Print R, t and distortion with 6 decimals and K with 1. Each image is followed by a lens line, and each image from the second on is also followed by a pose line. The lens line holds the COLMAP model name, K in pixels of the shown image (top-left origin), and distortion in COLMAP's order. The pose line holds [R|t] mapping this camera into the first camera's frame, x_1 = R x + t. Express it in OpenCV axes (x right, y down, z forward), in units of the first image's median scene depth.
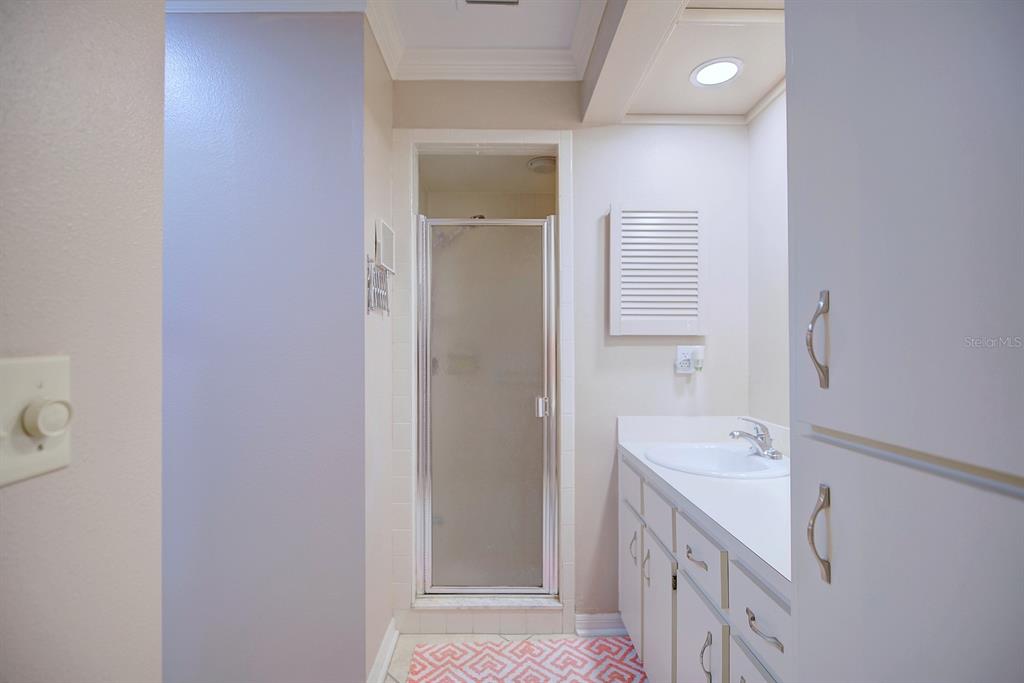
lens RADIAL K [[466.9, 0, 508.7], [0, 466.9, 343.7], [0, 0, 1]] dist [-0.008946, 0.002121]
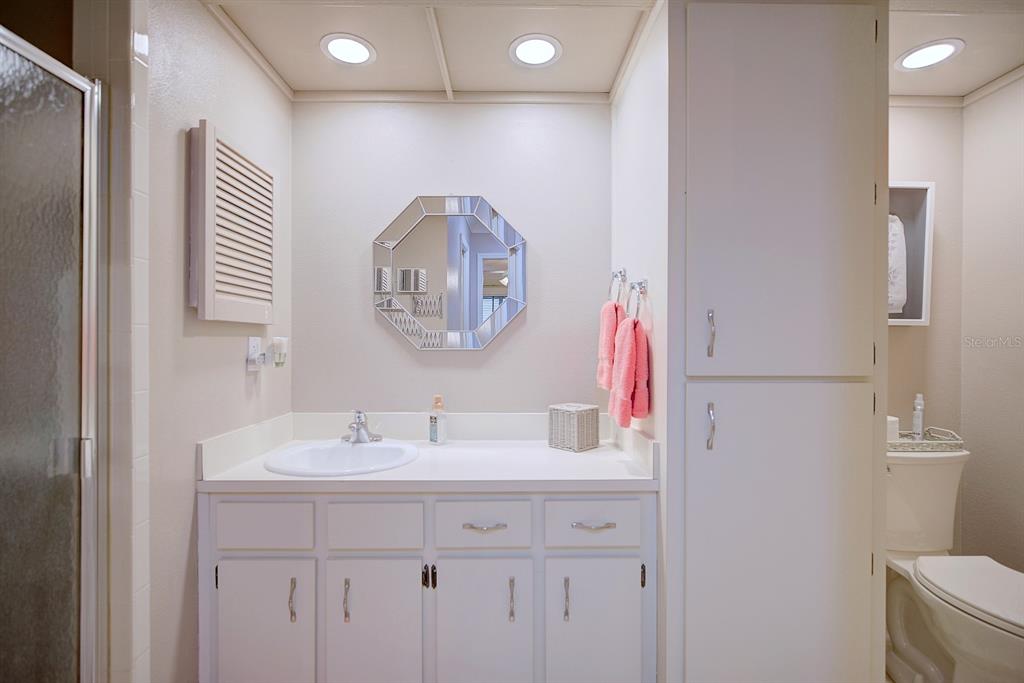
lens RADIAL K [[466.9, 0, 507.5], [0, 466.9, 344.3], [0, 0, 1]] dist [-0.008946, 0.002121]
pose [[0.046355, -0.001291, 0.998924, -0.416100], [-0.015592, 0.999876, 0.002016, 0.008827], [-0.998803, -0.015669, 0.046329, 0.531346]]
